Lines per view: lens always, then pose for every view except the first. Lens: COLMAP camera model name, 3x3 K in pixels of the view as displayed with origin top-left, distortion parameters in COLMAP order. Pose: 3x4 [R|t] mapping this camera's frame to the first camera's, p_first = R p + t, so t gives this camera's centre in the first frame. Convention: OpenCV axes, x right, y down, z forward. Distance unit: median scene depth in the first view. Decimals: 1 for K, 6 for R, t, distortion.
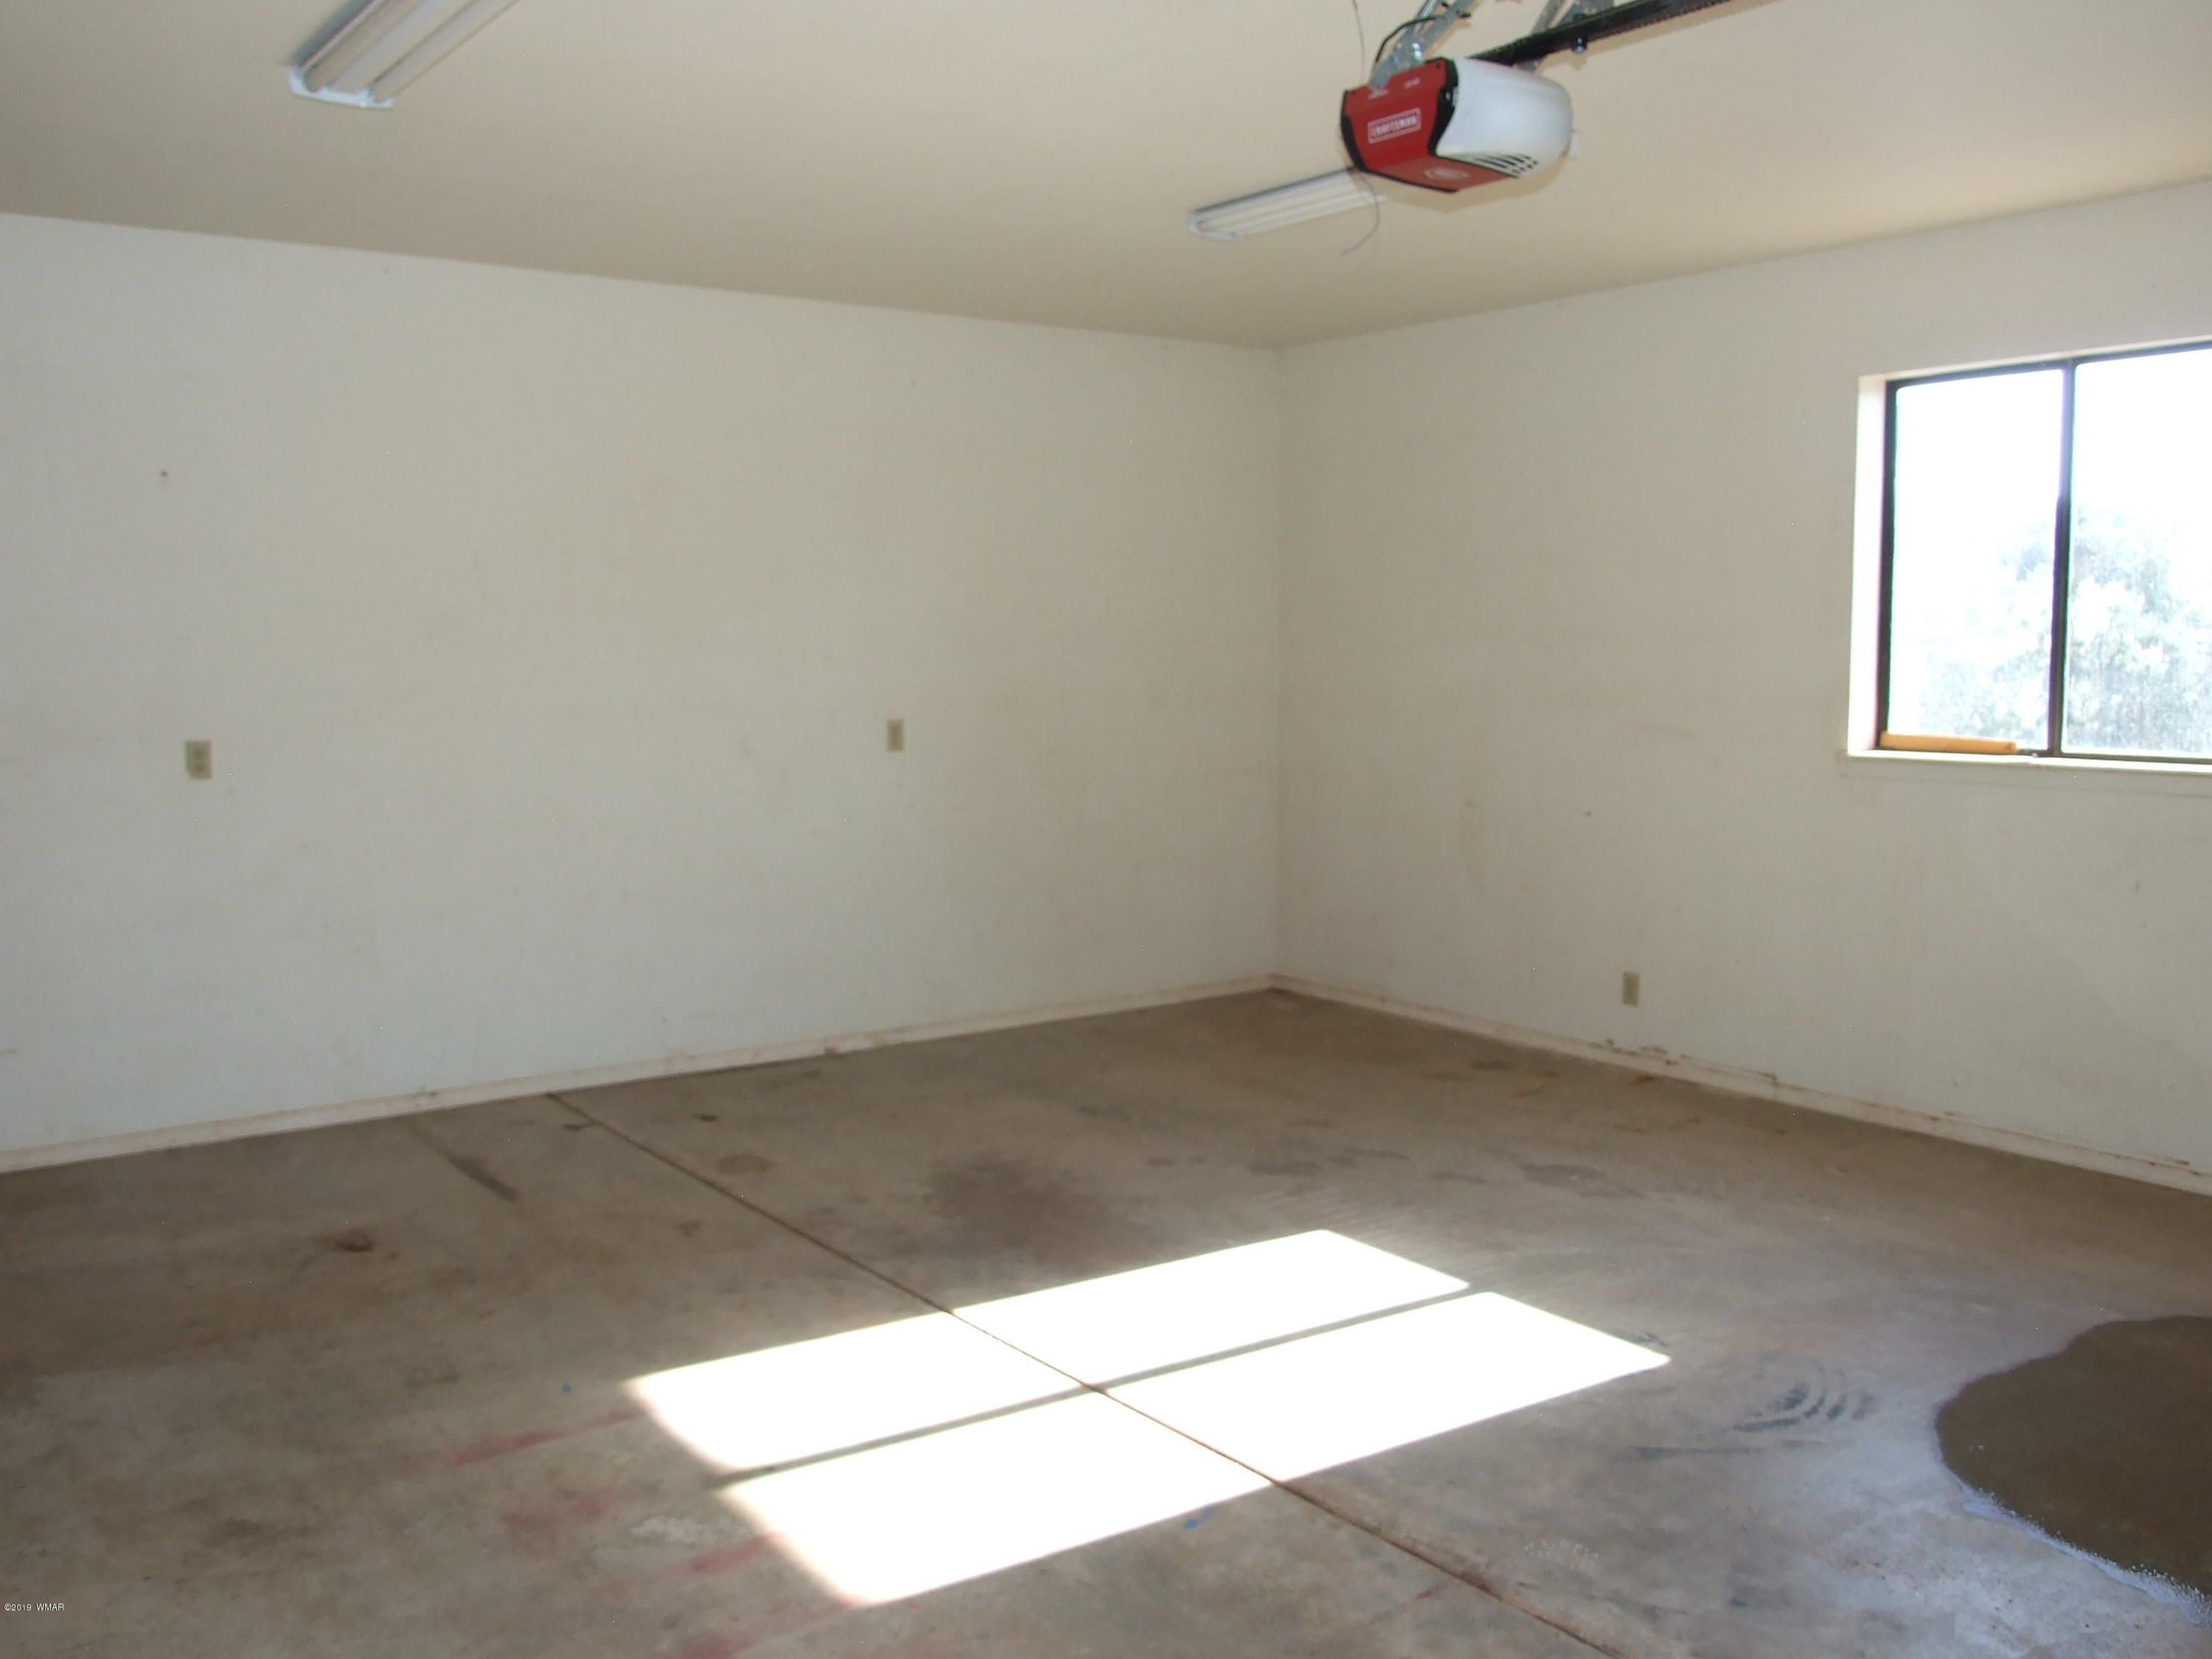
lens RADIAL K [[2008.8, 0, 1106.0], [0, 2008.8, 829.5], [0, 0, 1]] dist [-0.011578, 0.009287]
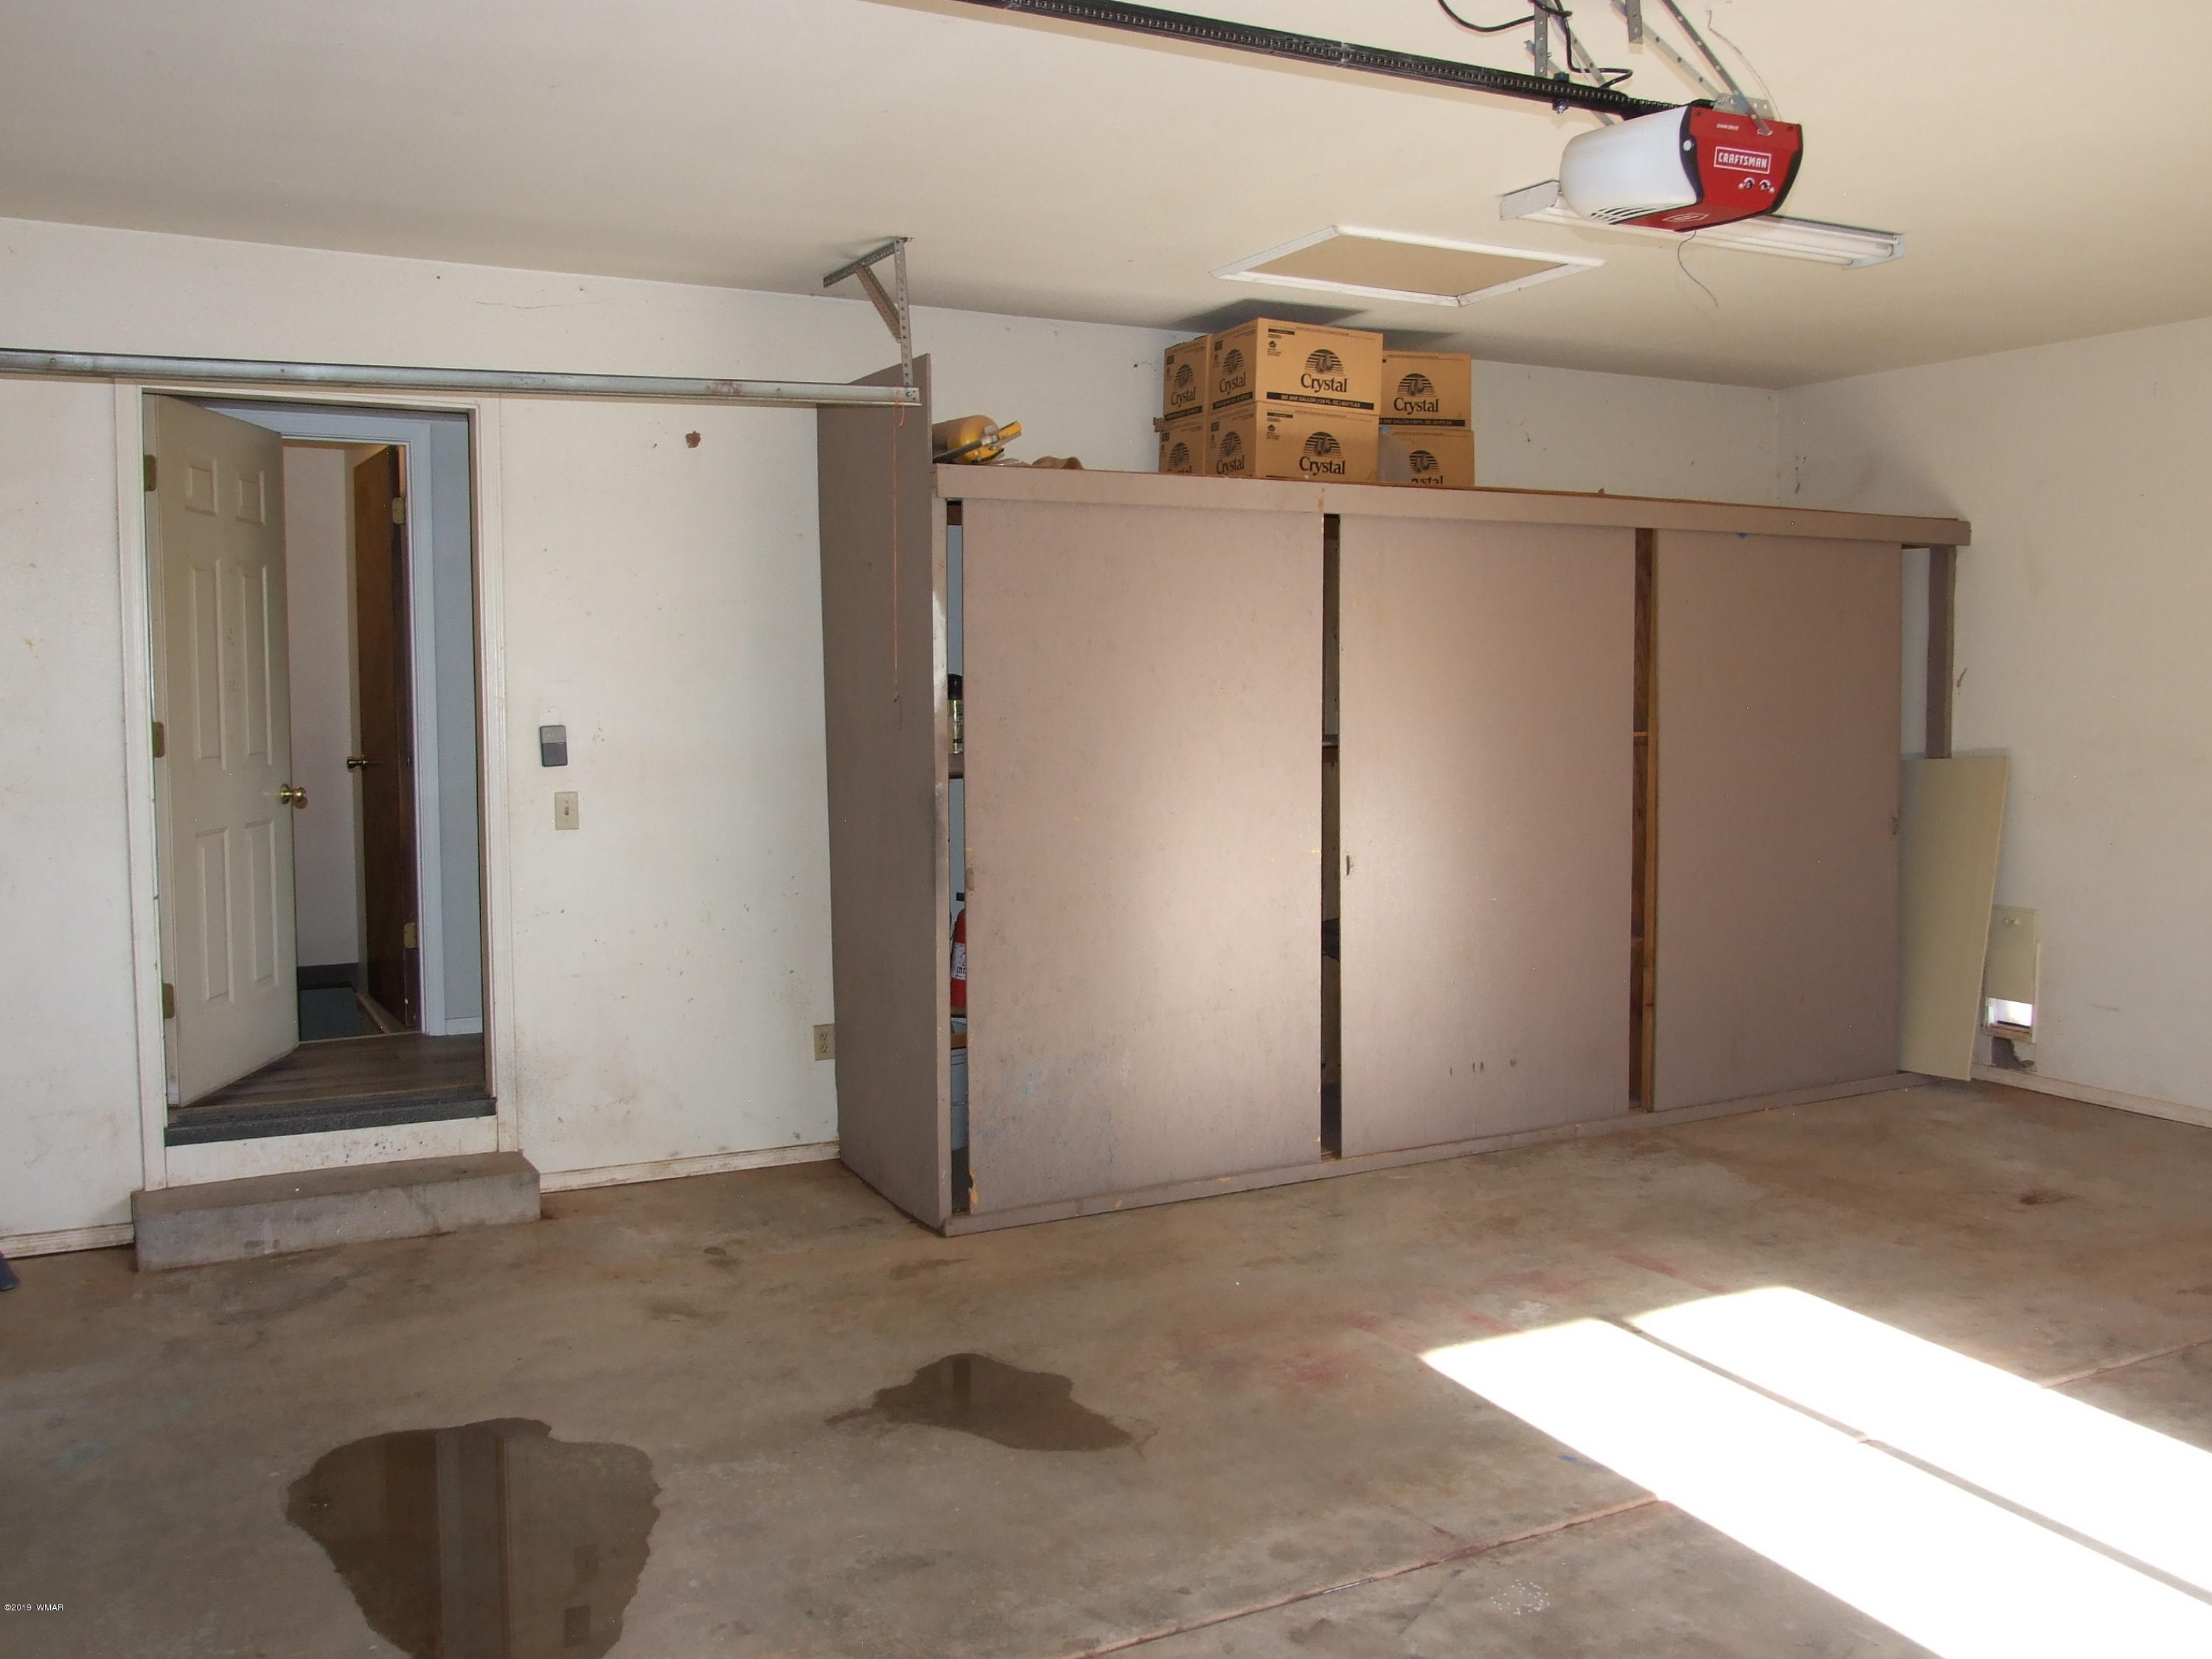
lens RADIAL K [[2008.8, 0, 1106.0], [0, 2008.8, 829.5], [0, 0, 1]] dist [-0.011578, 0.009287]
pose [[-0.199241, 0.075421, -0.977044, 1.207171], [-0.084551, 0.991993, 0.093817, -0.100951], [0.976296, 0.101302, -0.191269, 0.929729]]
